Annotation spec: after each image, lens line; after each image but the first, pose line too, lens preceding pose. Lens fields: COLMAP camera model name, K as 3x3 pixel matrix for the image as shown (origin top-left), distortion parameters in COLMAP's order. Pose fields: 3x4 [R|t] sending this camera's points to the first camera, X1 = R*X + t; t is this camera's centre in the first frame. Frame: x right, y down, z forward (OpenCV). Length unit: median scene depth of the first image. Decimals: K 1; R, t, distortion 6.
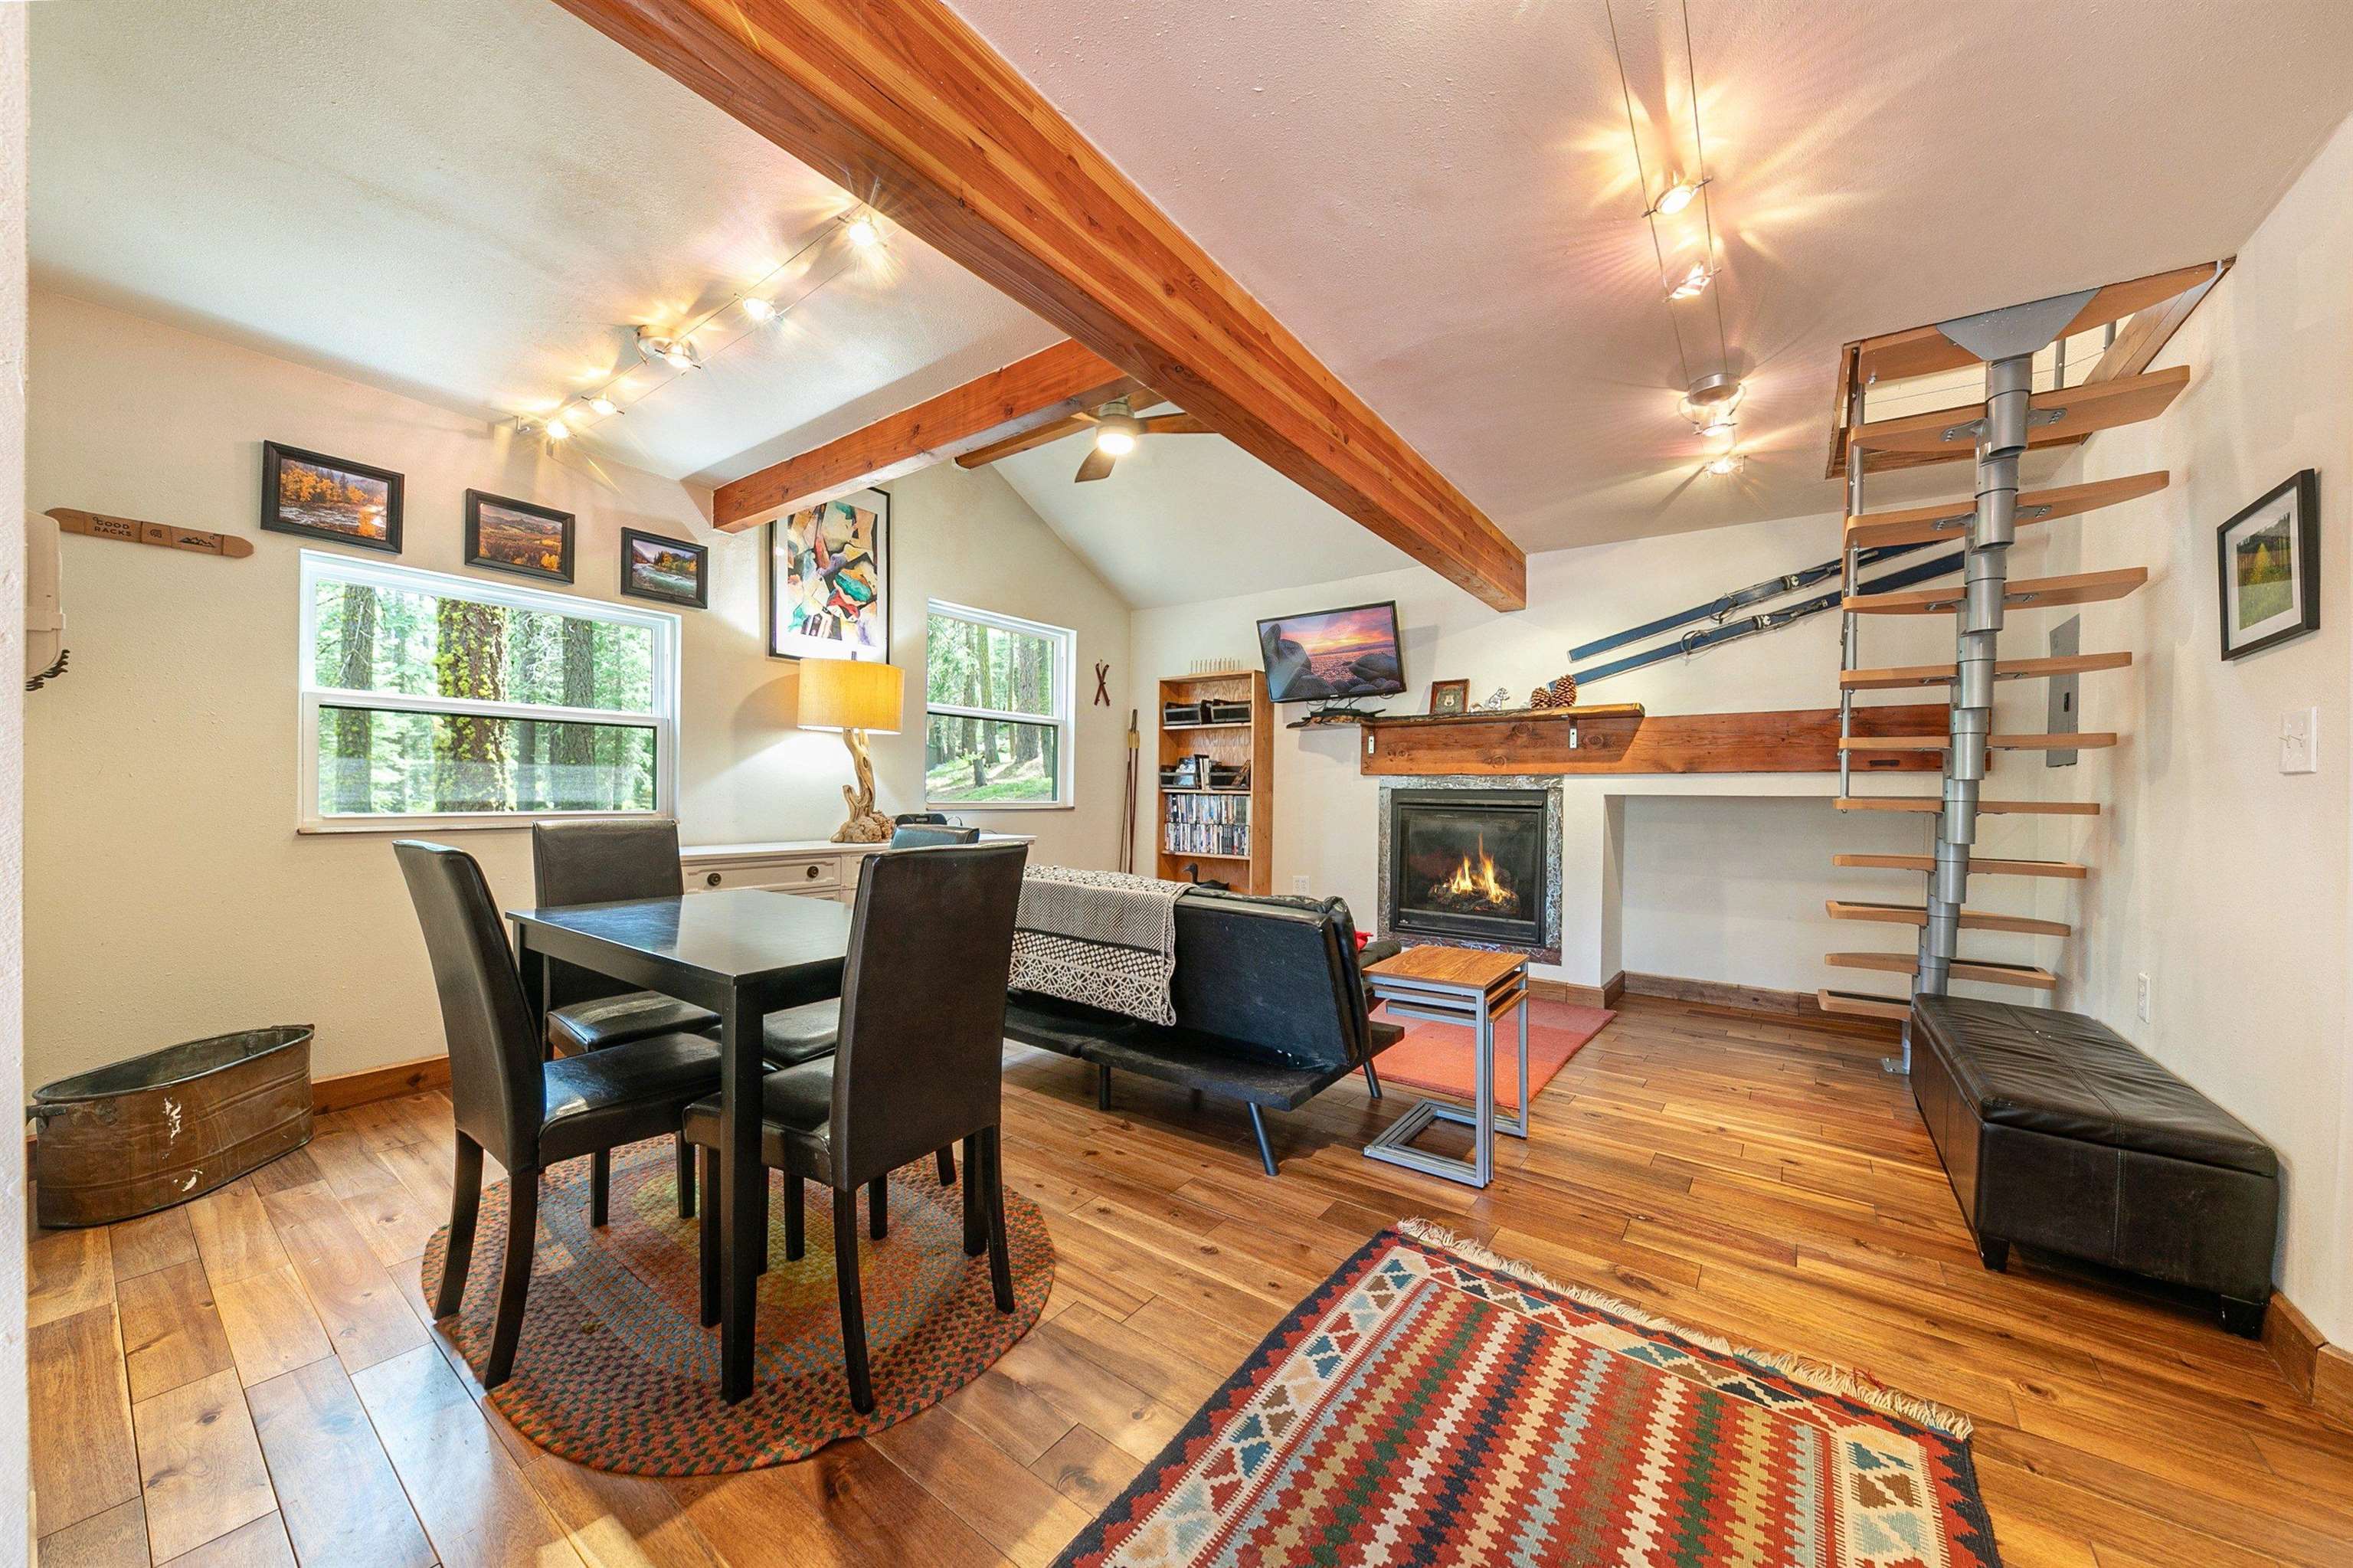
lens RADIAL K [[810.4, 0, 1176.4], [0, 810.4, 813.1], [0, 0, 1]] dist [0.003171, -0.002771]
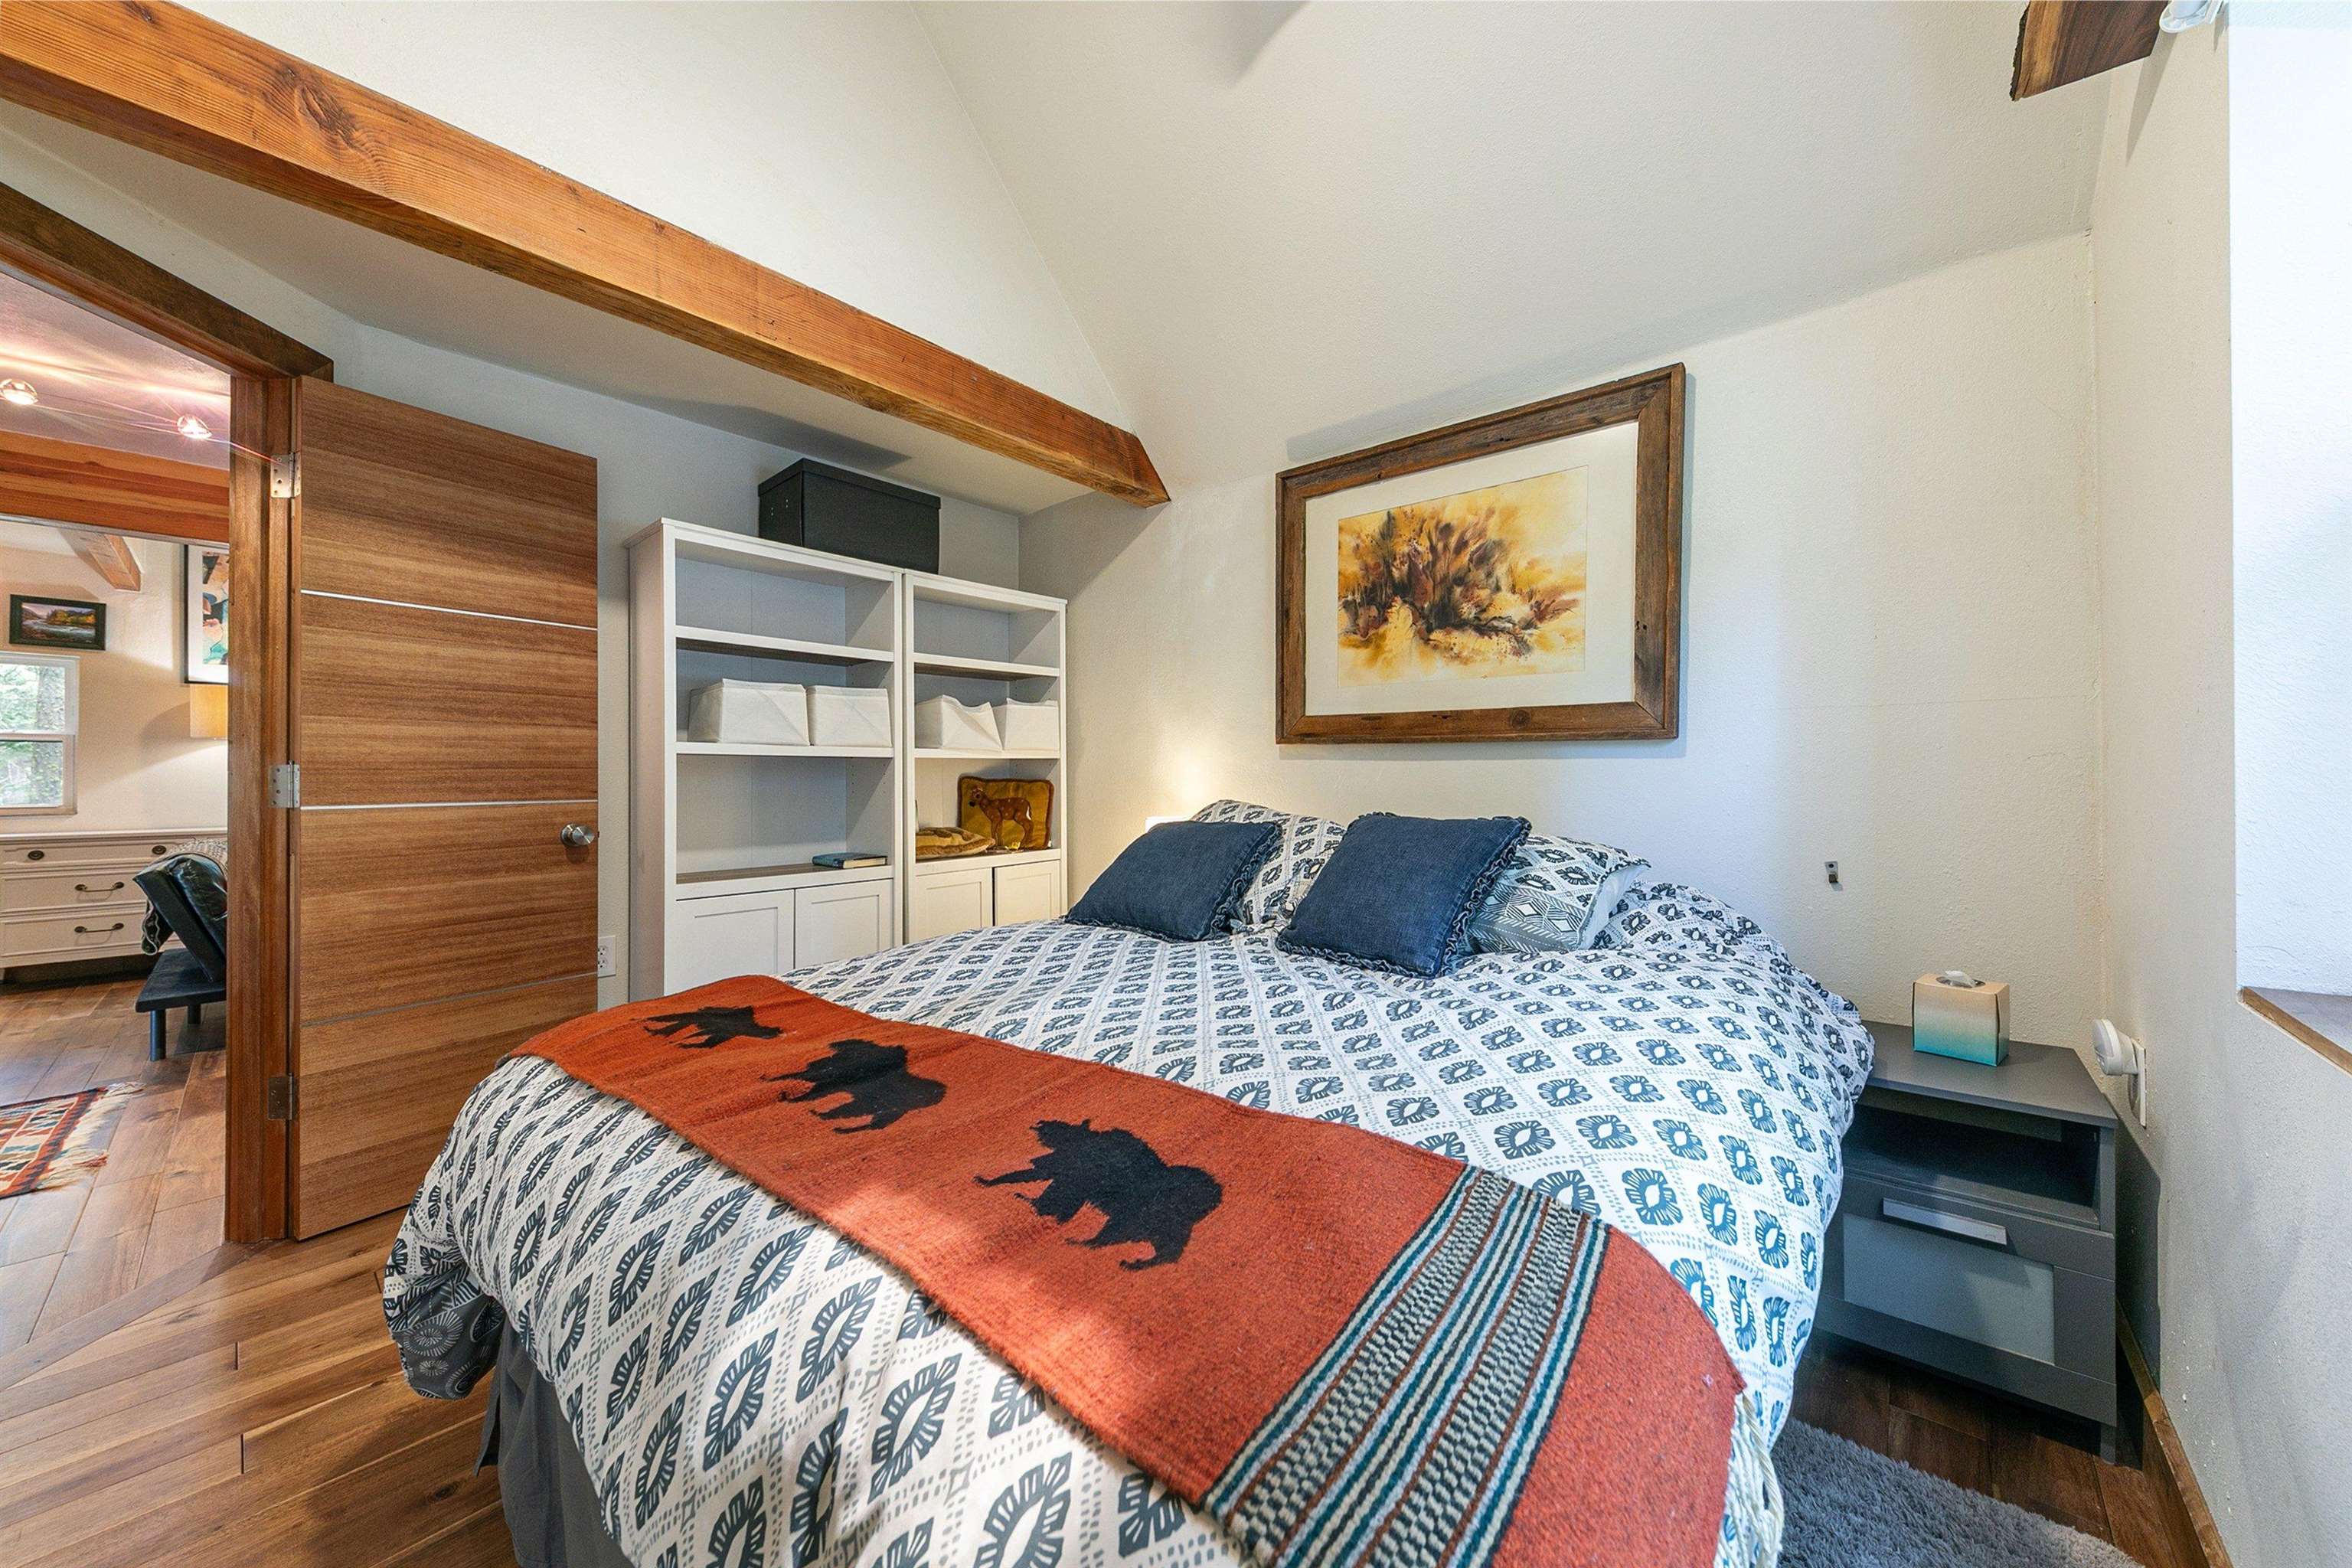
lens RADIAL K [[810.0, 0, 1176.7], [0, 810.0, 770.1], [0, 0, 1]] dist [0.003171, -0.002771]
pose [[0.996539, -0.019423, -0.080830, 1.125216], [0.016280, 0.999093, -0.039354, 0.019584], [0.081521, 0.037901, 0.995951, -0.138578]]
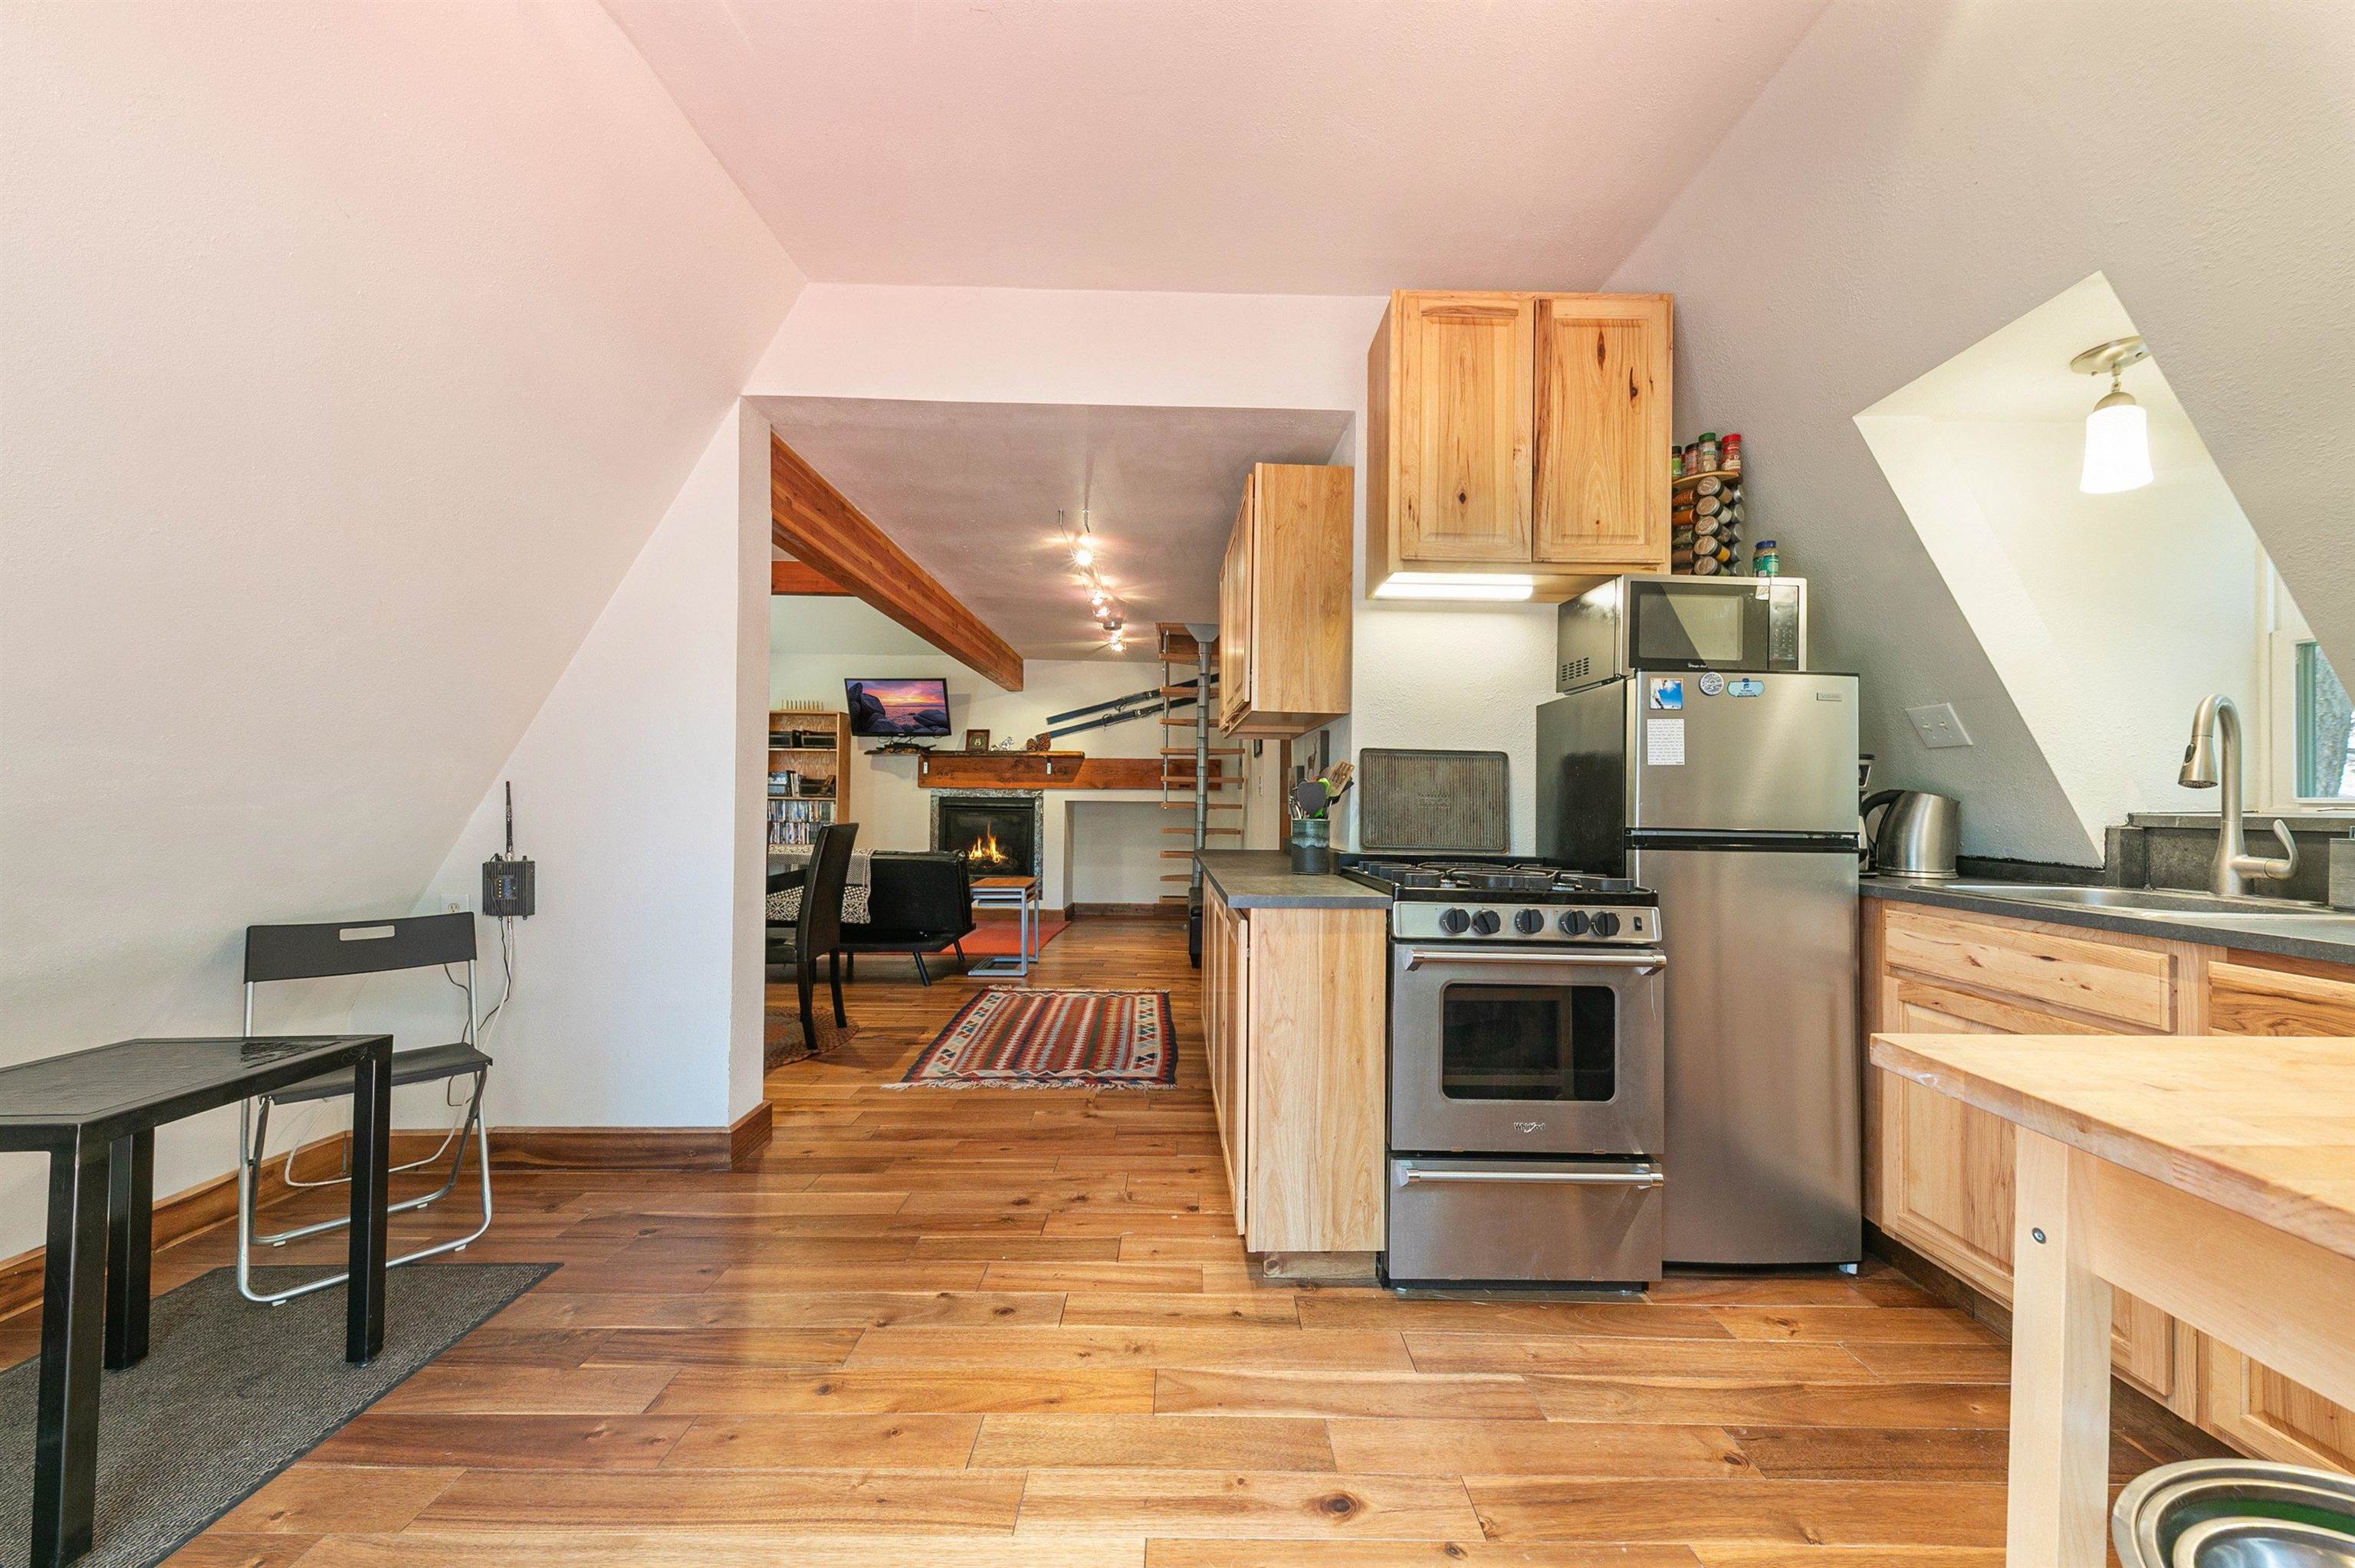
lens RADIAL K [[810.9, 0, 1184.8], [0, 810.9, 788.4], [0, 0, 1]] dist [0.003171, -0.002771]
pose [[0.793331, 0.009165, 0.608721, -0.363122], [0.012305, 0.999441, -0.031084, 0.008721], [-0.608666, 0.032150, 0.792775, -0.597461]]
